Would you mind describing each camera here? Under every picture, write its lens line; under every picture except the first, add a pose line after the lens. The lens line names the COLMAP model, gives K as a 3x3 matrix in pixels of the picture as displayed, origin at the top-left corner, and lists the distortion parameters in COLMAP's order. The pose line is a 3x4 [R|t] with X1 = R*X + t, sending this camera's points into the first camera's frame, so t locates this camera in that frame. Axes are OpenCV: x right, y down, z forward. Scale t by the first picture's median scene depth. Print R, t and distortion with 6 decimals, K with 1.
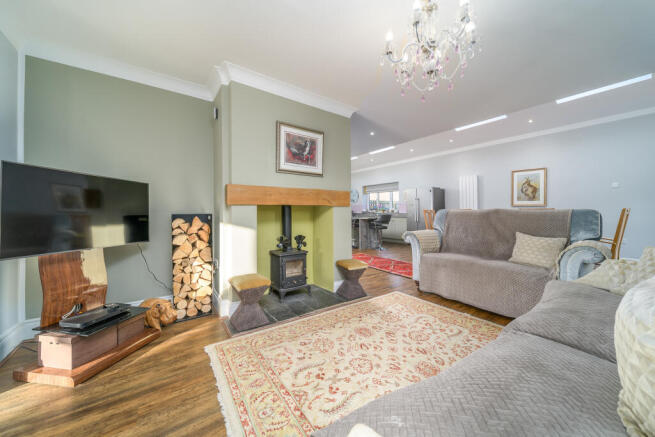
lens RADIAL K [[236.7, 0, 329.8], [0, 236.7, 210.6], [0, 0, 1]] dist [-0.000055, -0.000122]
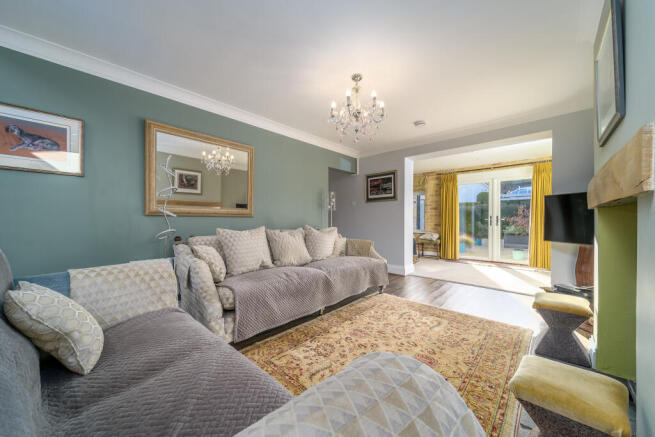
lens RADIAL K [[235.1, 0, 327.3], [0, 235.1, 220.6], [0, 0, 1]] dist [0.001681, 0.000058]
pose [[-0.983415, 0.000423, -0.181367, 0.621967], [0.001489, 0.999982, -0.005739, 0.015217], [0.181361, -0.005913, -0.983399, 1.709940]]
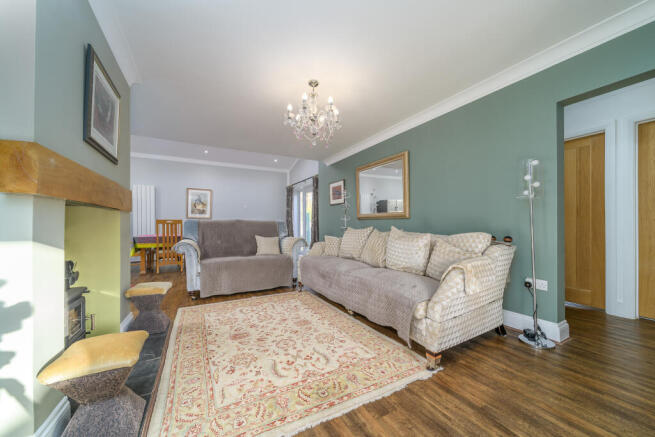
lens RADIAL K [[235.1, 0, 327.3], [0, 235.1, 220.6], [0, 0, 1]] dist [0.001681, 0.000058]
pose [[0.125519, 0.018913, 0.991911, -0.804988], [-0.007813, 0.999806, -0.018075, 0.025562], [-0.992060, -0.005481, 0.125642, 0.479616]]
